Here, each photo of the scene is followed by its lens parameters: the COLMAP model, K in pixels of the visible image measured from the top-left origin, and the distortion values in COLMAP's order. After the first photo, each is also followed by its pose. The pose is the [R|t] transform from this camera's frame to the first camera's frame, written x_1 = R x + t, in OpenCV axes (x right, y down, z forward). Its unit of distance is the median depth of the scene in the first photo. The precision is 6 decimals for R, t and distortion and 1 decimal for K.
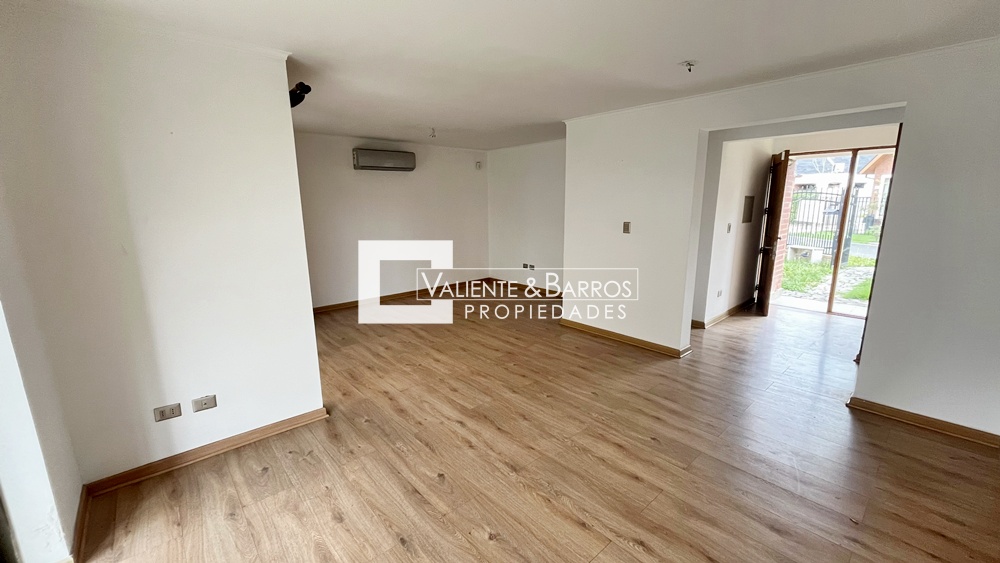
lens RADIAL K [[402.7, 0, 499.0], [0, 402.7, 280.8], [0, 0, 1]] dist [-0.001771, -0.000521]
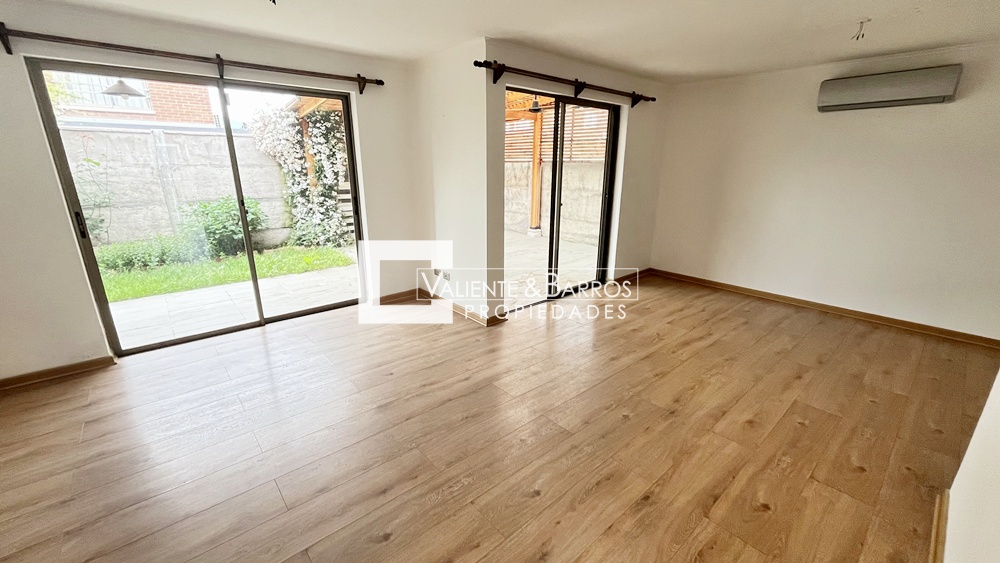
lens RADIAL K [[402.7, 0, 499.5], [0, 402.7, 281.1], [0, 0, 1]] dist [-0.001771, -0.000521]
pose [[-0.008071, 0.291690, -0.956479, 0.610778], [-0.201870, 0.936341, 0.287252, -0.142387], [0.979379, 0.195403, 0.051326, 0.745742]]
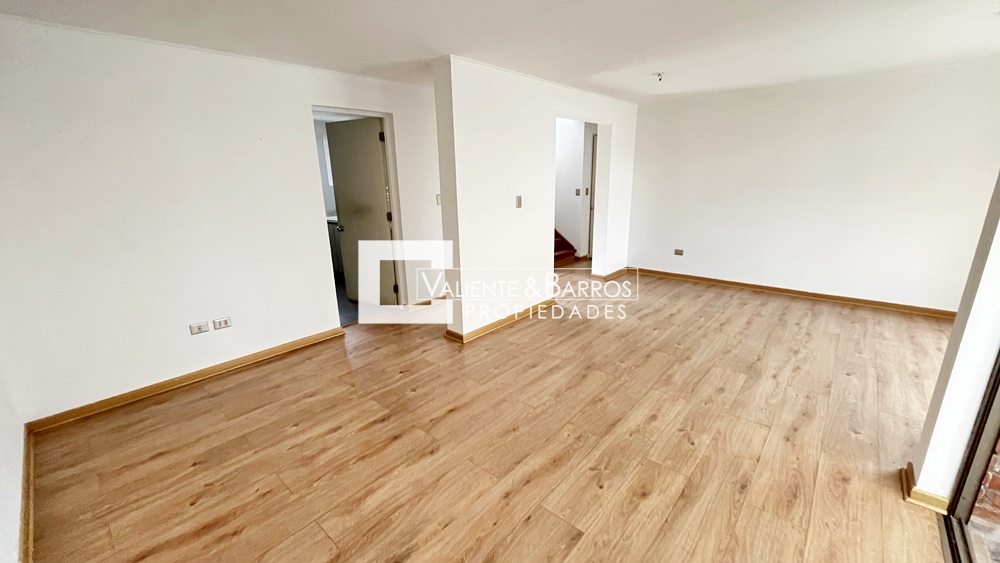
lens RADIAL K [[402.7, 0, 501.0], [0, 402.7, 282.5], [0, 0, 1]] dist [-0.001771, -0.000521]
pose [[-0.125851, -0.246588, 0.960914, -0.734497], [0.217095, 0.938292, 0.269216, -0.248115], [-0.968004, 0.242491, -0.064552, 1.300269]]
